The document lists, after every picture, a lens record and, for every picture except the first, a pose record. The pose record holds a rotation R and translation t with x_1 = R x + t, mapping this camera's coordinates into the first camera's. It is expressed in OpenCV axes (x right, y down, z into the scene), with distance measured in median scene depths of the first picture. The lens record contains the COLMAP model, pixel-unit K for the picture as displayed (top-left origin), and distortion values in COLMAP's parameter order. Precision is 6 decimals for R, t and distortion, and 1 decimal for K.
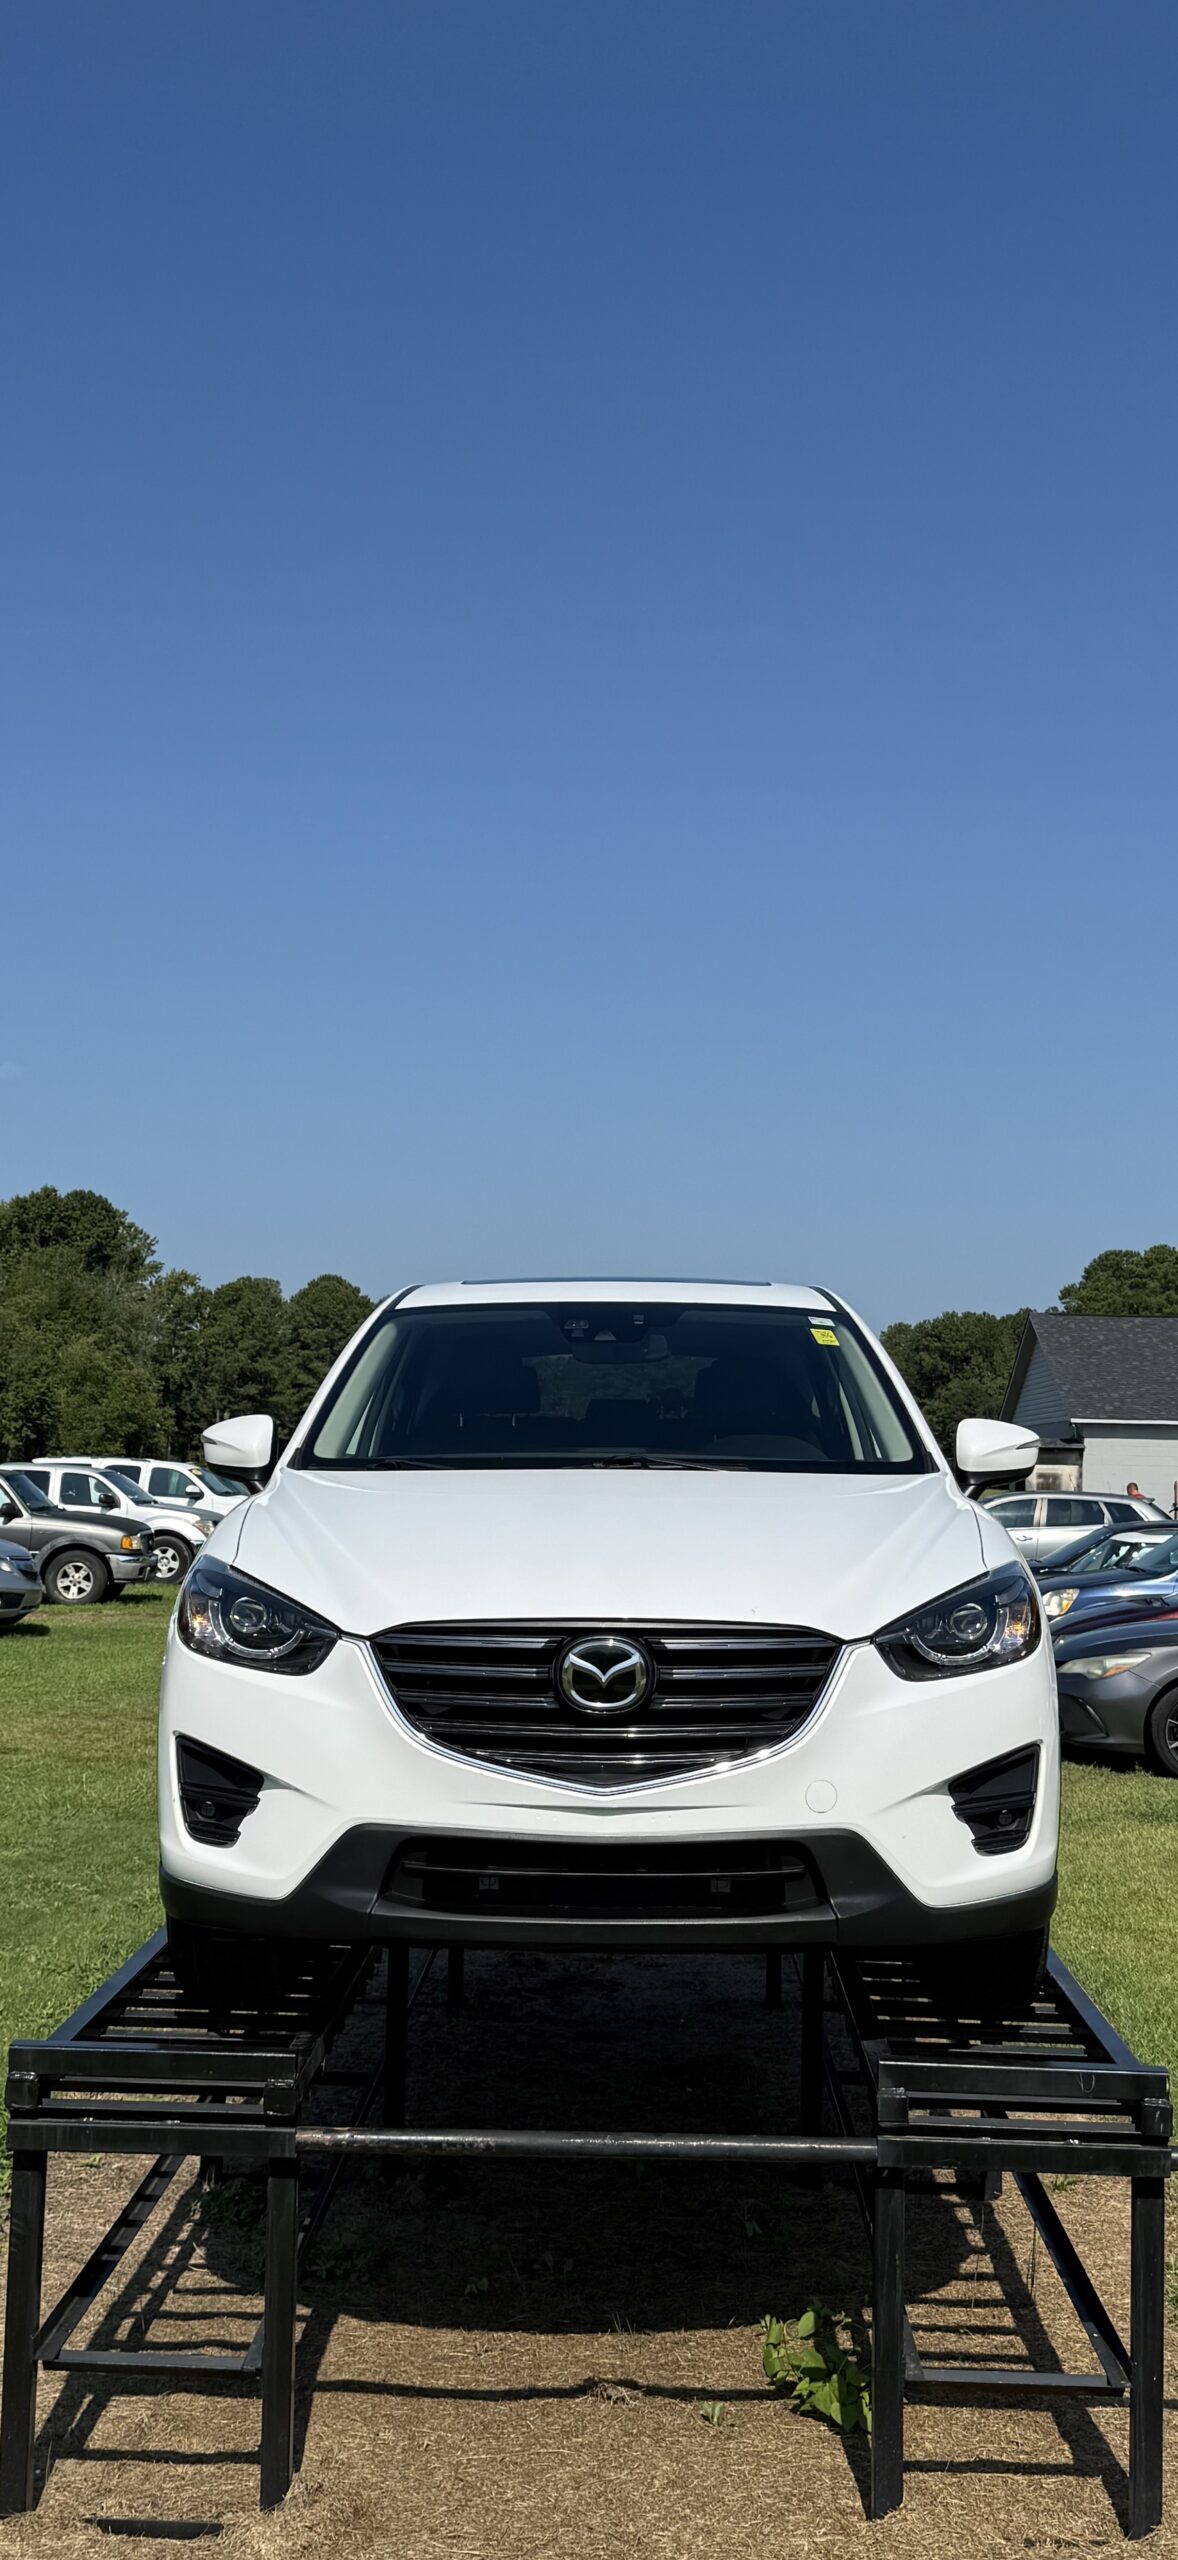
lens RADIAL K [[2559.7, 0, 585.7], [0, 2559.7, 1279.5], [0, 0, 1]] dist [0.058523, 0.000000]
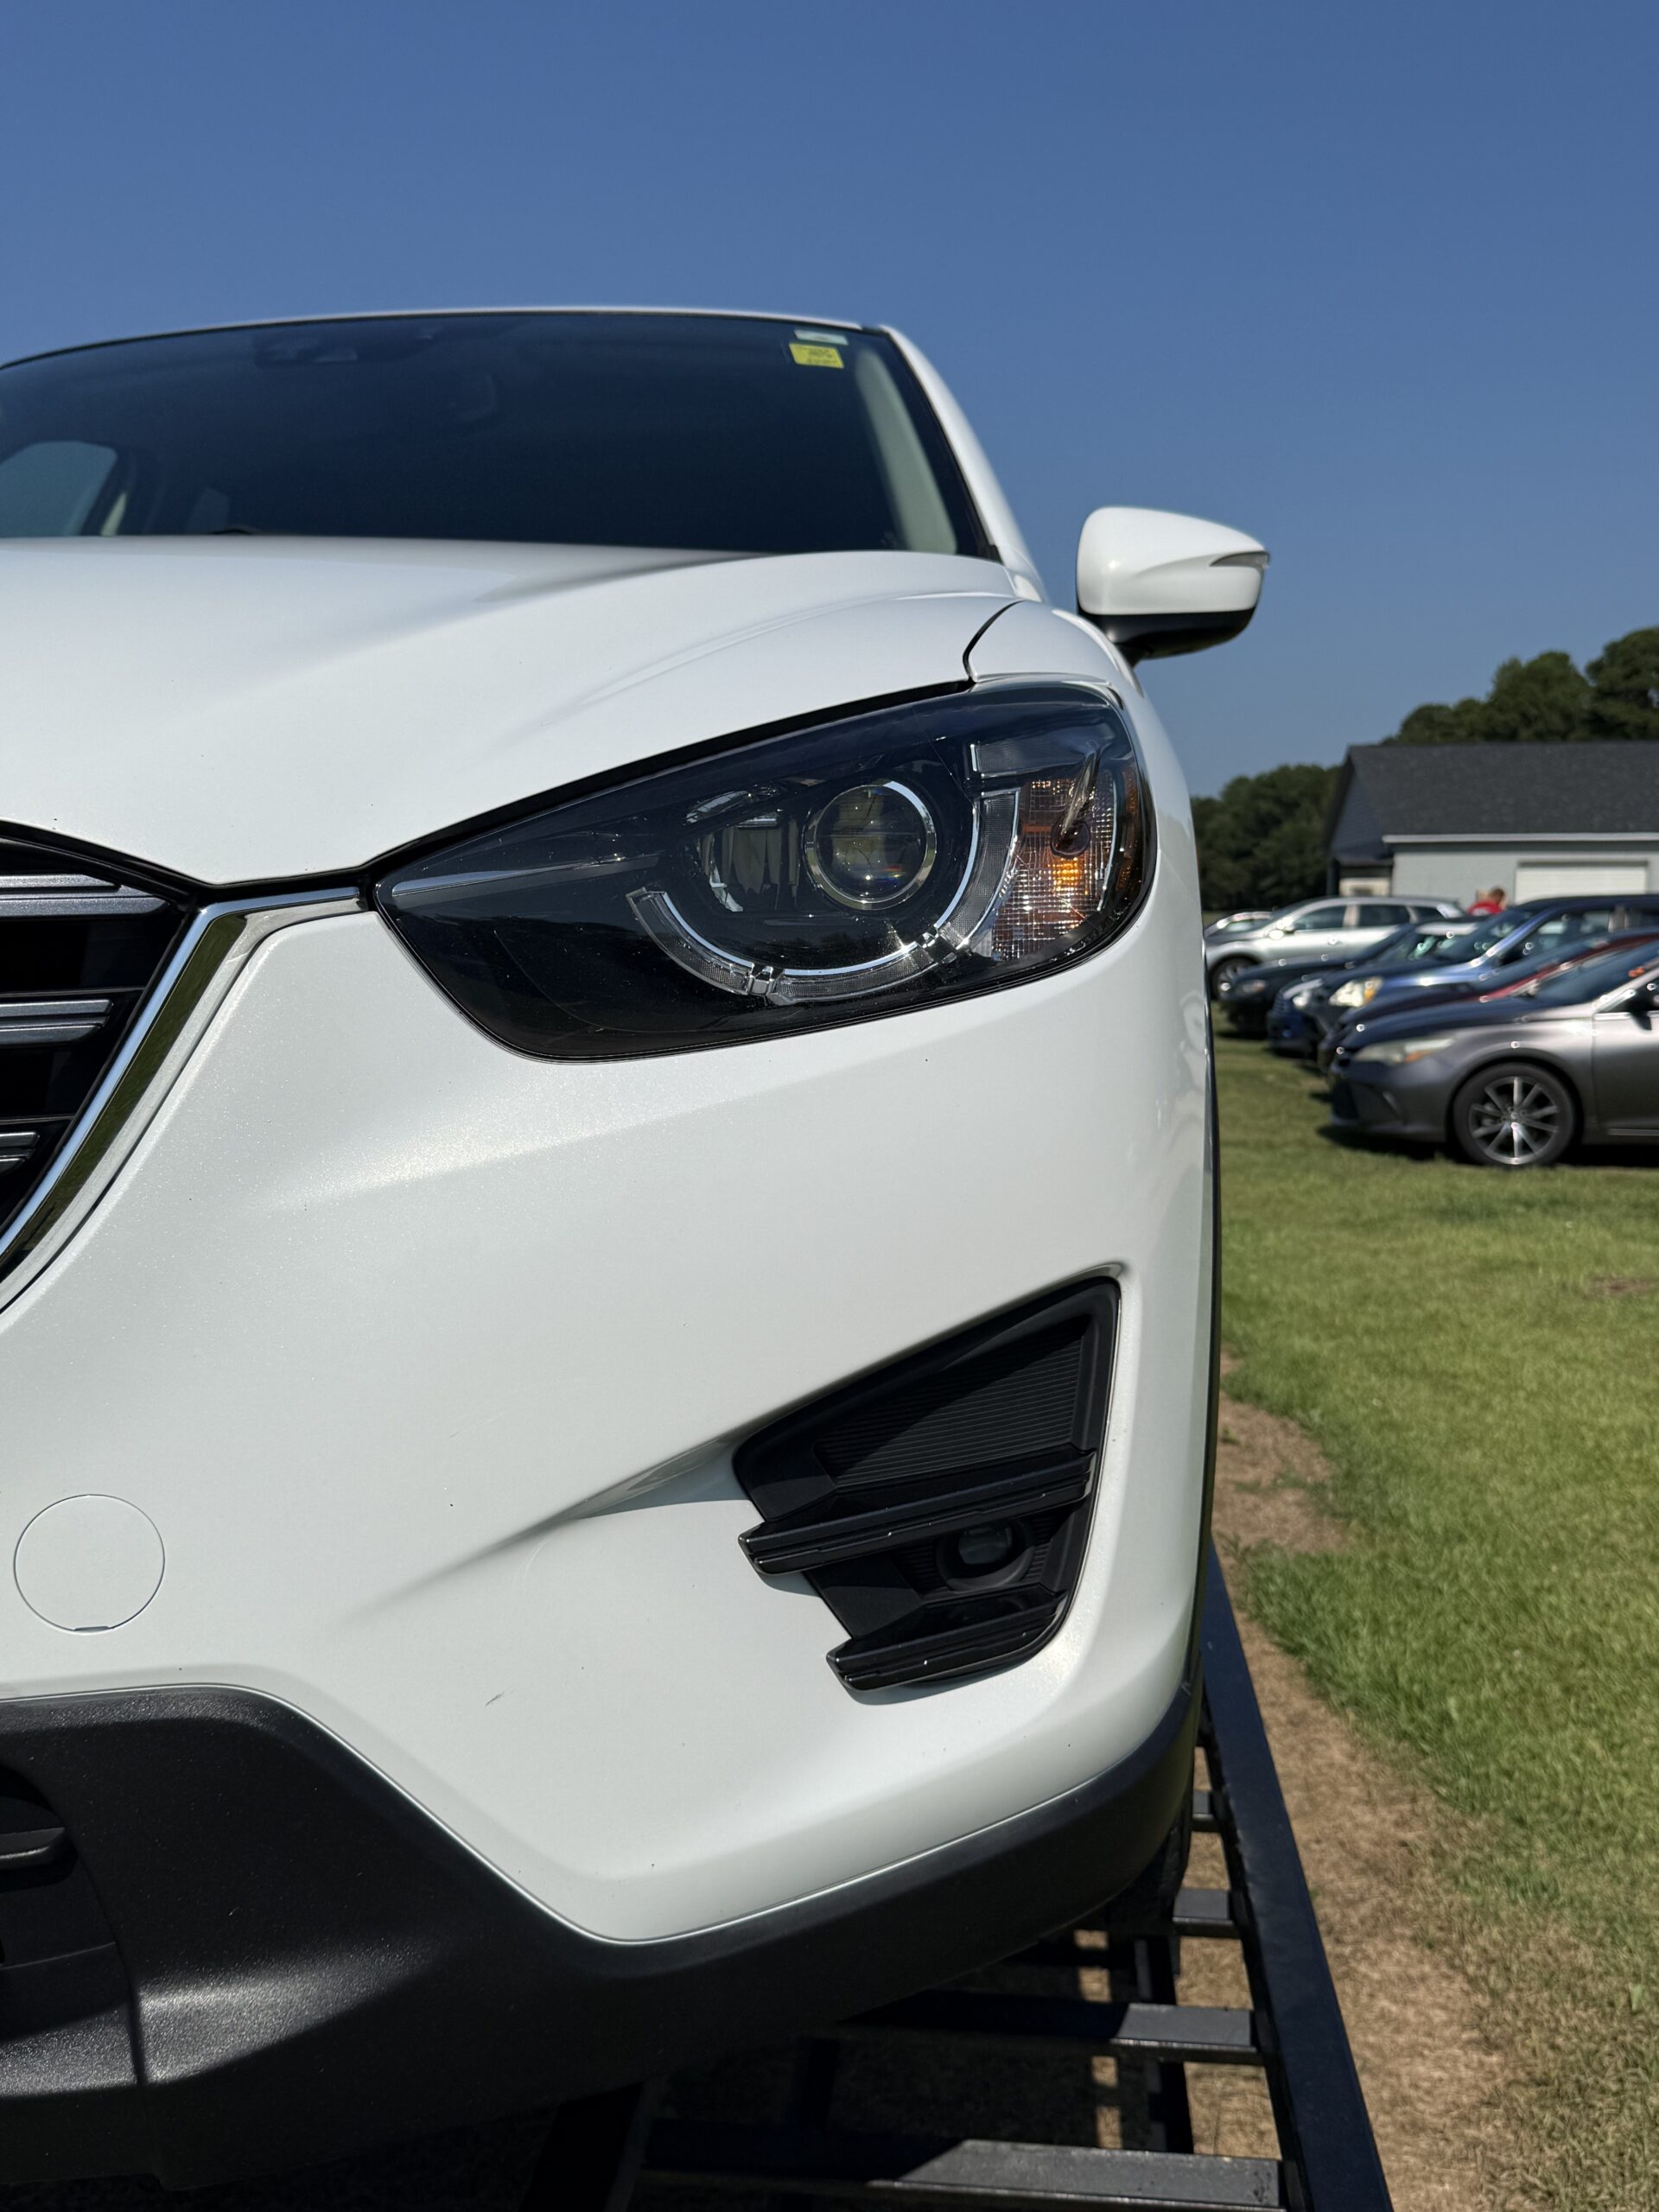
lens RADIAL K [[1984.8, 0, 825.1], [0, 1984.8, 1114.0], [0, 0, 1]] dist [0.069826, -0.028378]
pose [[0.996110, -0.010674, -0.087468, 0.089549], [0.025690, 0.984693, 0.172392, 0.068785], [0.084289, -0.173968, 0.981137, 0.431861]]
